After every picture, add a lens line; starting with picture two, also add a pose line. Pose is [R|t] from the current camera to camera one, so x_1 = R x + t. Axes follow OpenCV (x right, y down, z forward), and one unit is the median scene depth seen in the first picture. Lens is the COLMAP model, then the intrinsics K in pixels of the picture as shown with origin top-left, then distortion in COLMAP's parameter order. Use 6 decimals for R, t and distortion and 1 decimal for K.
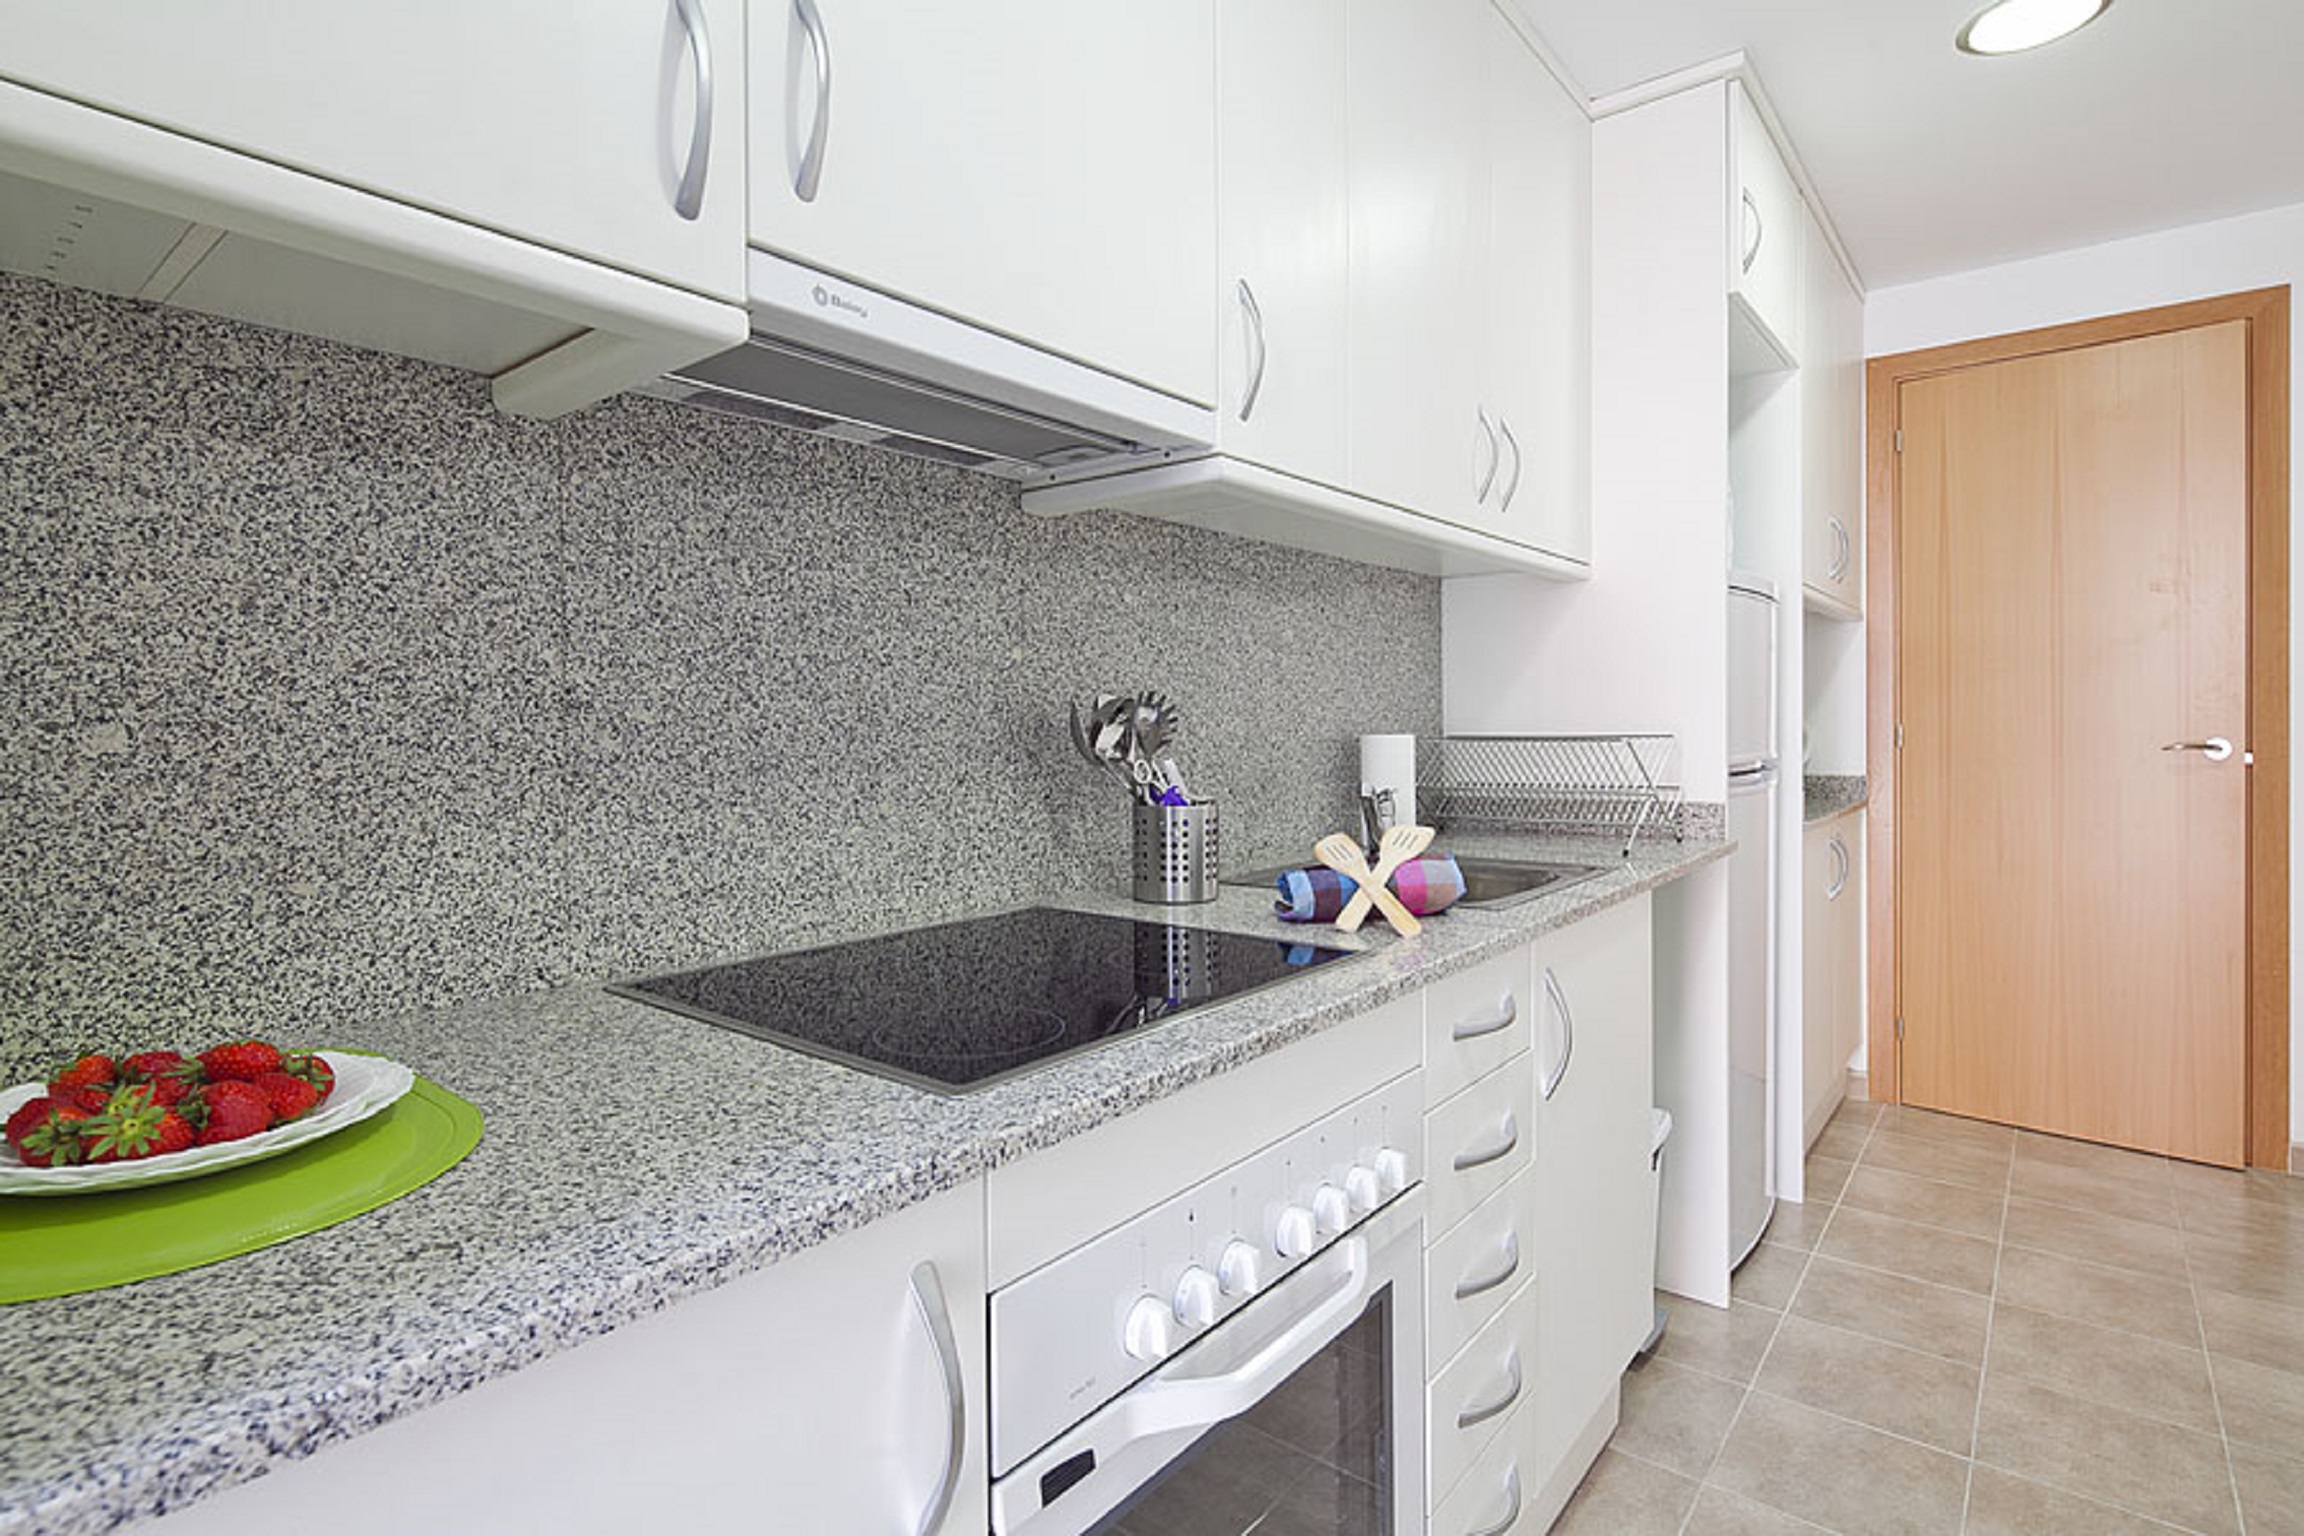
lens RADIAL K [[1114.0, 0, 1152.8], [0, 1114.0, 745.3], [0, 0, 1]] dist [-0.002673, -0.000160]
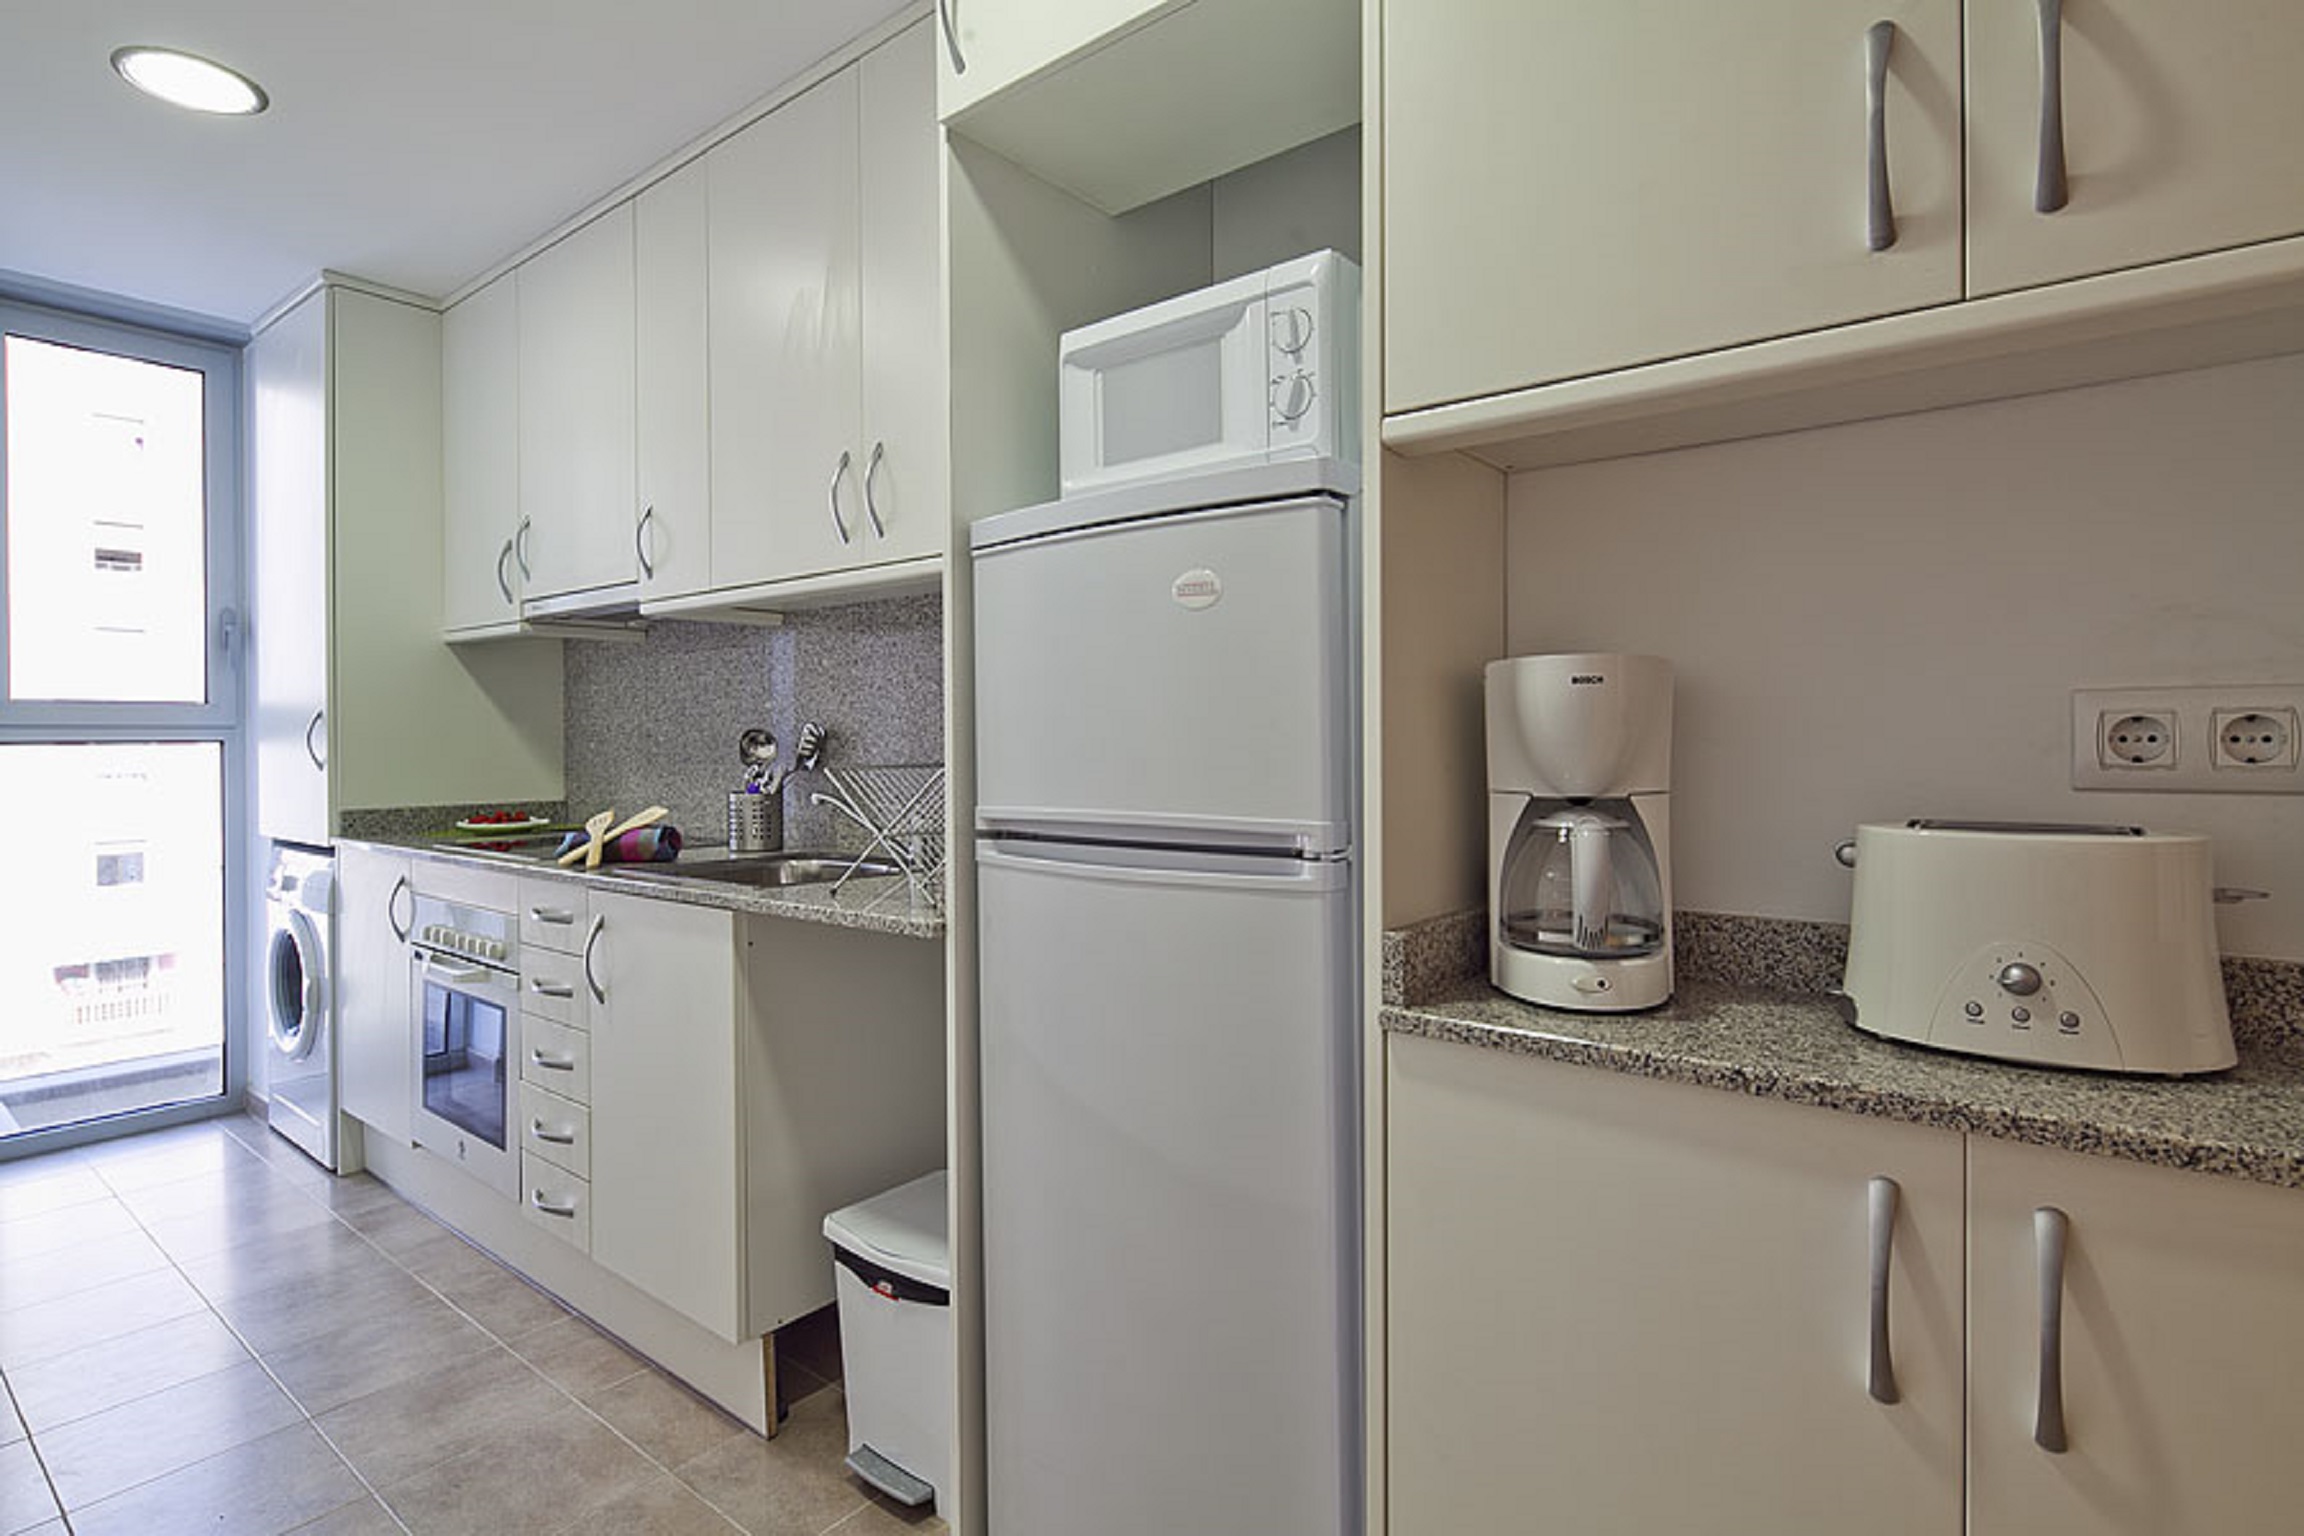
lens RADIAL K [[1114.0, 0, 1149.6], [0, 1114.0, 760.3], [0, 0, 1]] dist [-0.002673, -0.000160]
pose [[0.022028, 0.019232, -0.999572, 1.464850], [-0.025353, 0.999504, 0.018672, -0.033877], [0.999436, 0.024931, 0.022505, 1.346275]]
